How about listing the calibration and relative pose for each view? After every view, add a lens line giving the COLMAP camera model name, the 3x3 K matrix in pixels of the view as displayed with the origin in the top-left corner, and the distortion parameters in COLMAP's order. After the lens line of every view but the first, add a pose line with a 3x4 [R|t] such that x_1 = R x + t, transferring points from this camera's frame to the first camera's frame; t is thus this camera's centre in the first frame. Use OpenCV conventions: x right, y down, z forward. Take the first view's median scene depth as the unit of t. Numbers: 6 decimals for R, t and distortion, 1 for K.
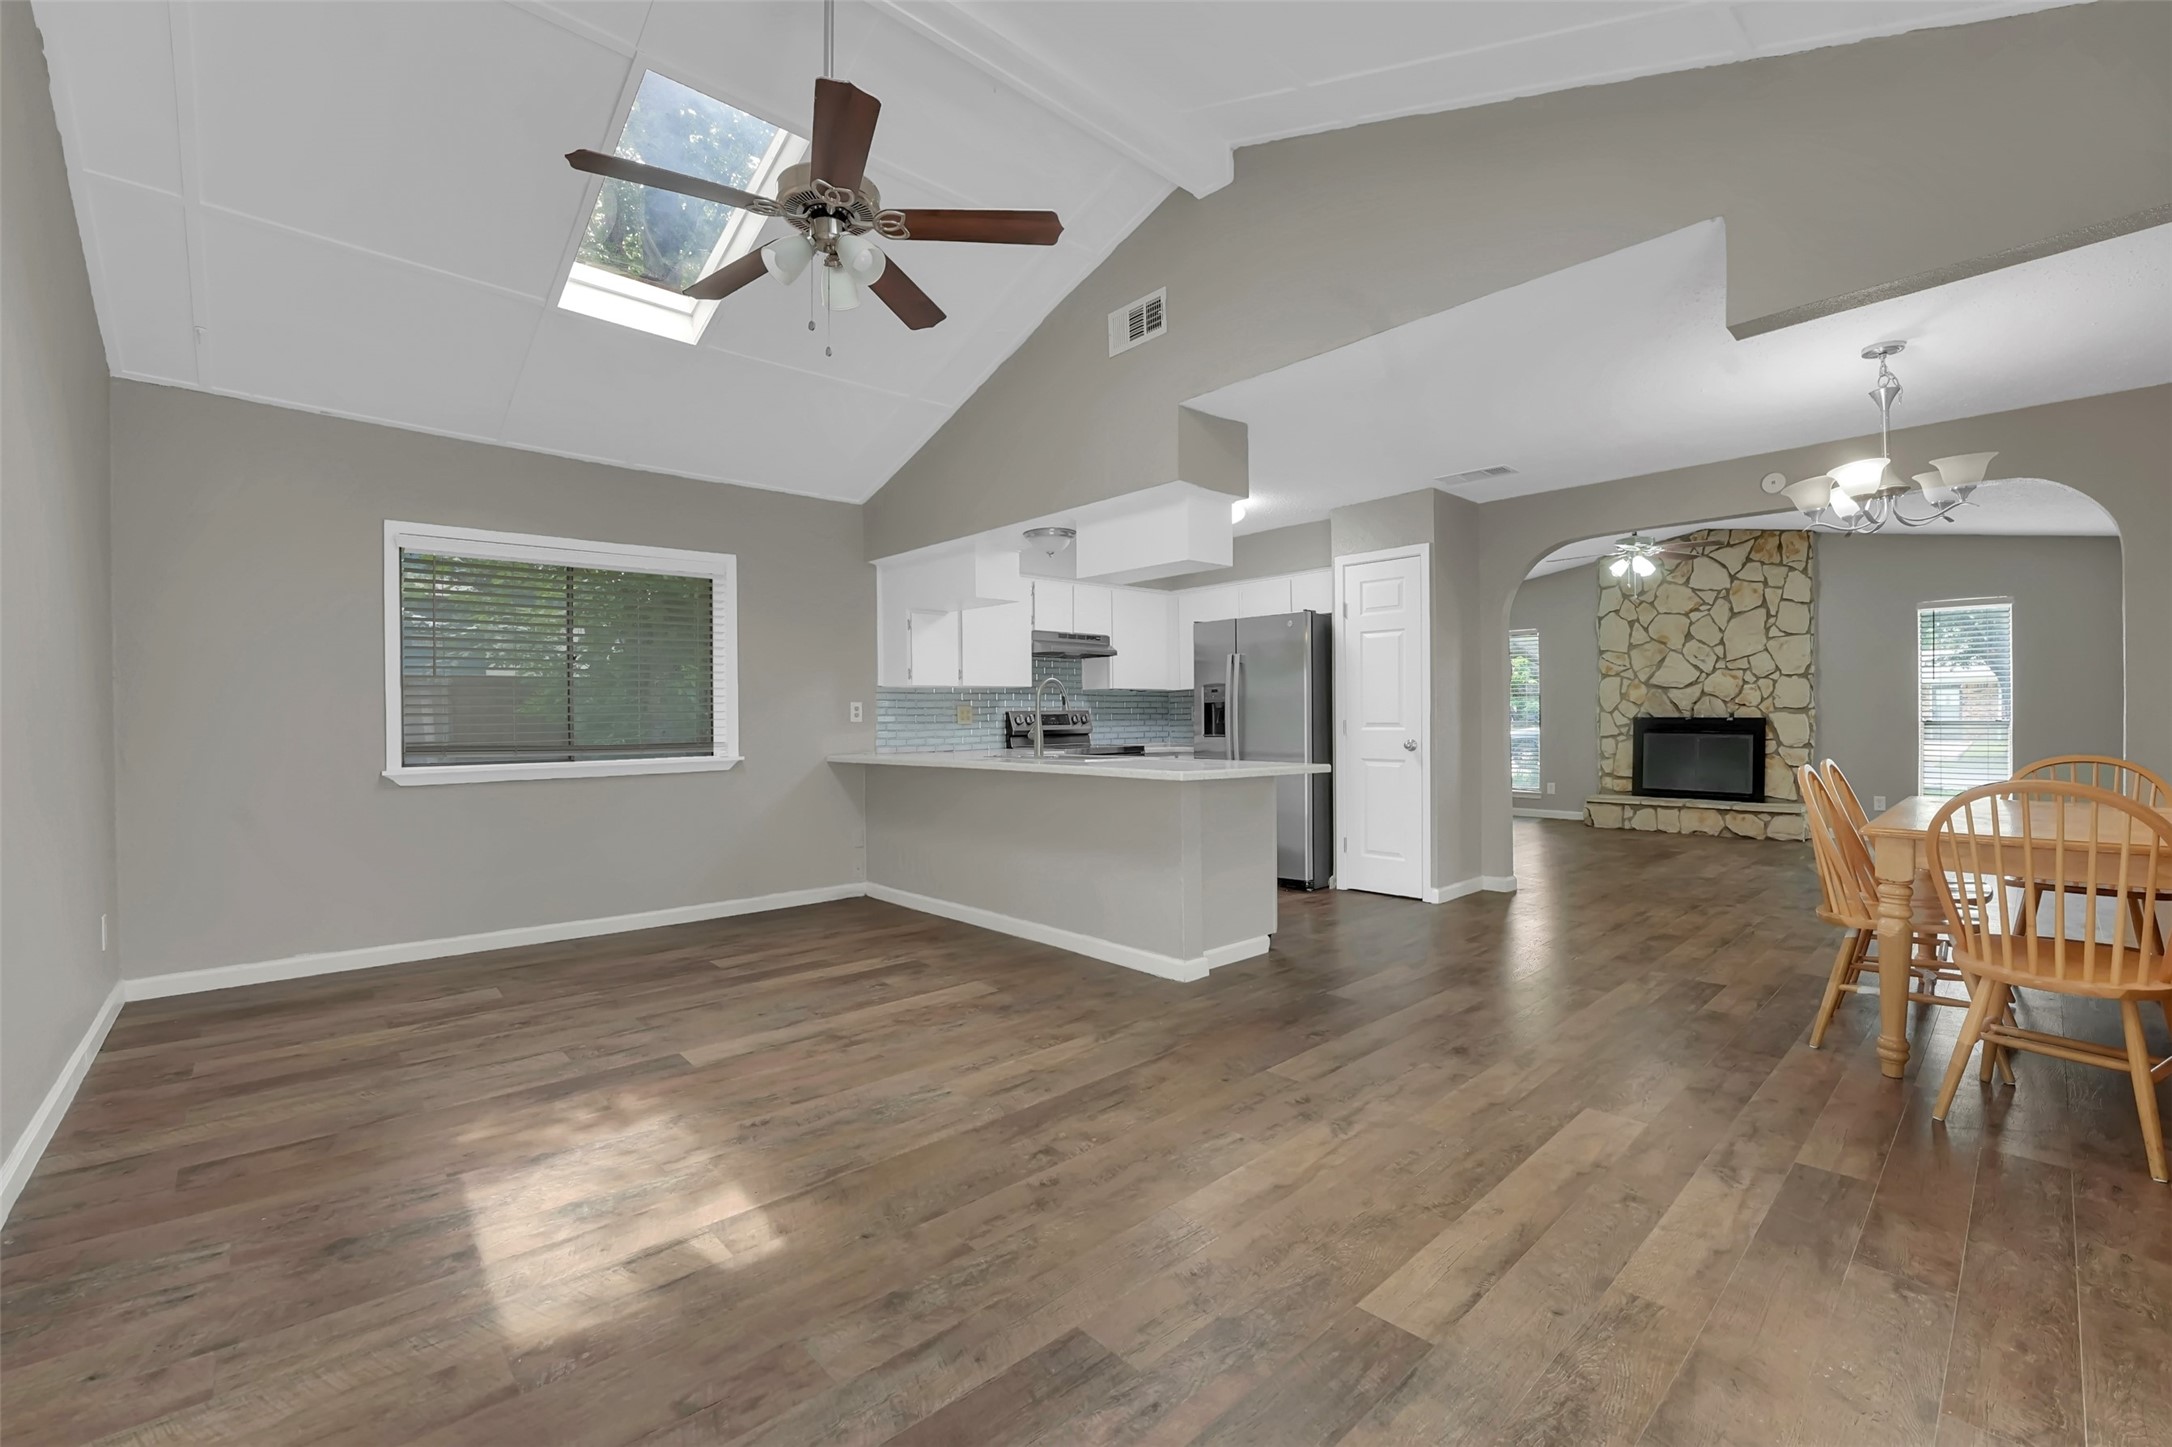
lens RADIAL K [[899.4, 0, 1090.9], [0, 899.4, 718.8], [0, 0, 1]] dist [-0.023275, -0.001296]
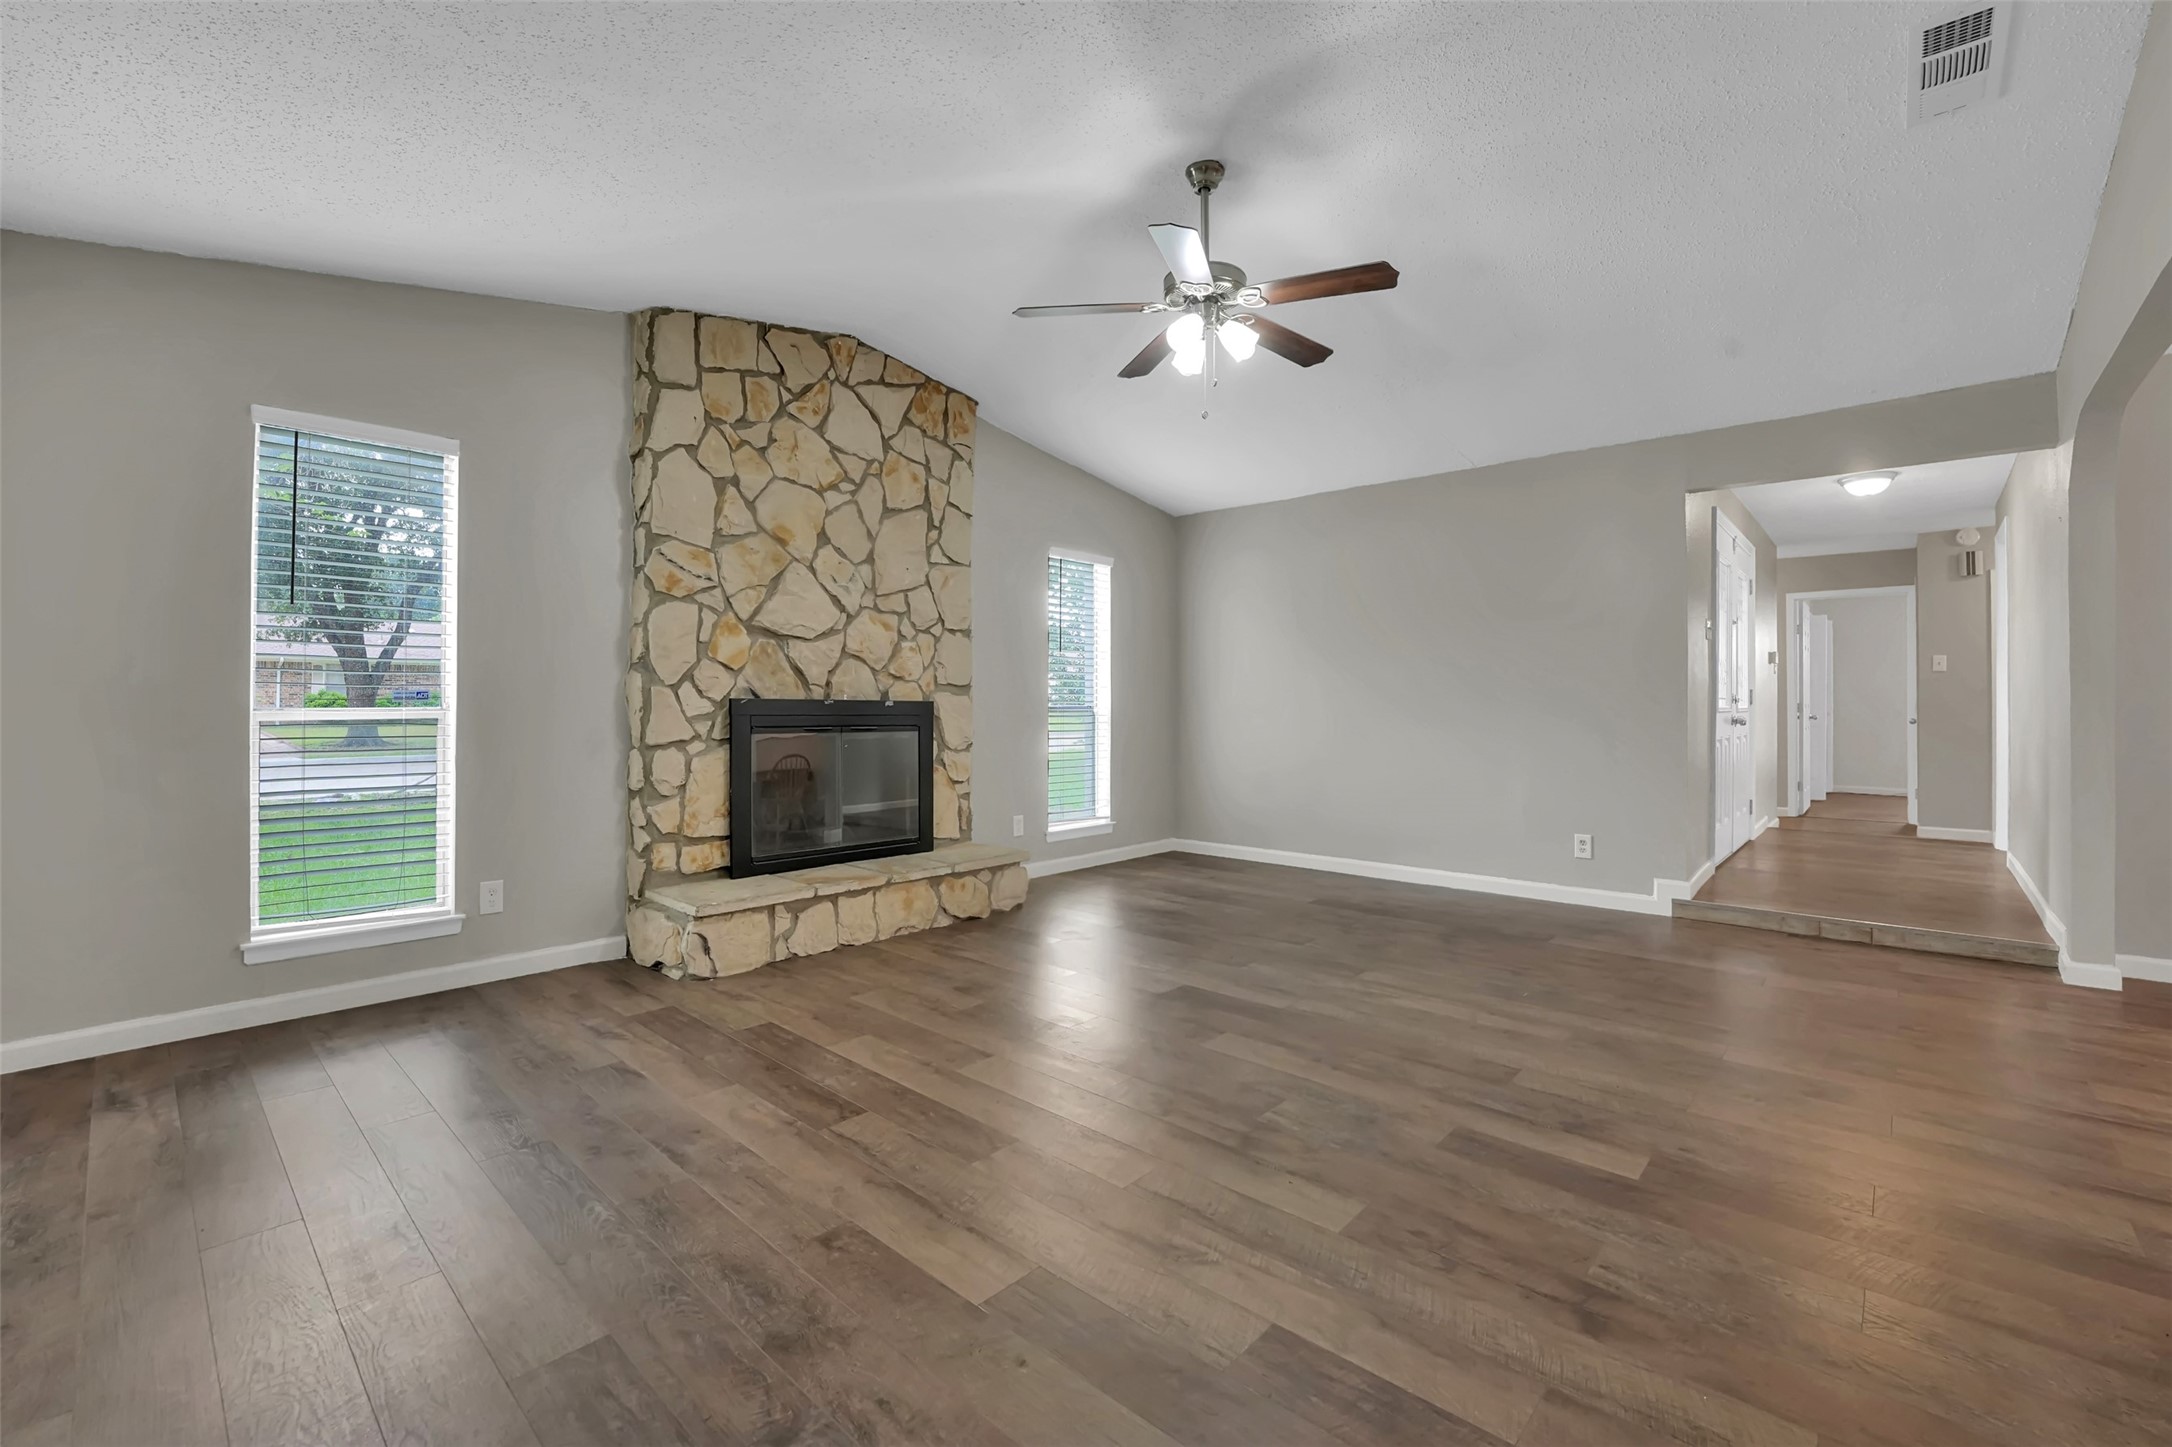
lens RADIAL K [[899.4, 0, 1121.1], [0, 899.4, 687.9], [0, 0, 1]] dist [-0.023275, -0.001296]
pose [[-0.095136, 0.002964, 0.995460, 0.162474], [-0.020099, 0.999786, -0.004898, -0.009399], [-0.995261, -0.020473, -0.095056, 0.906476]]
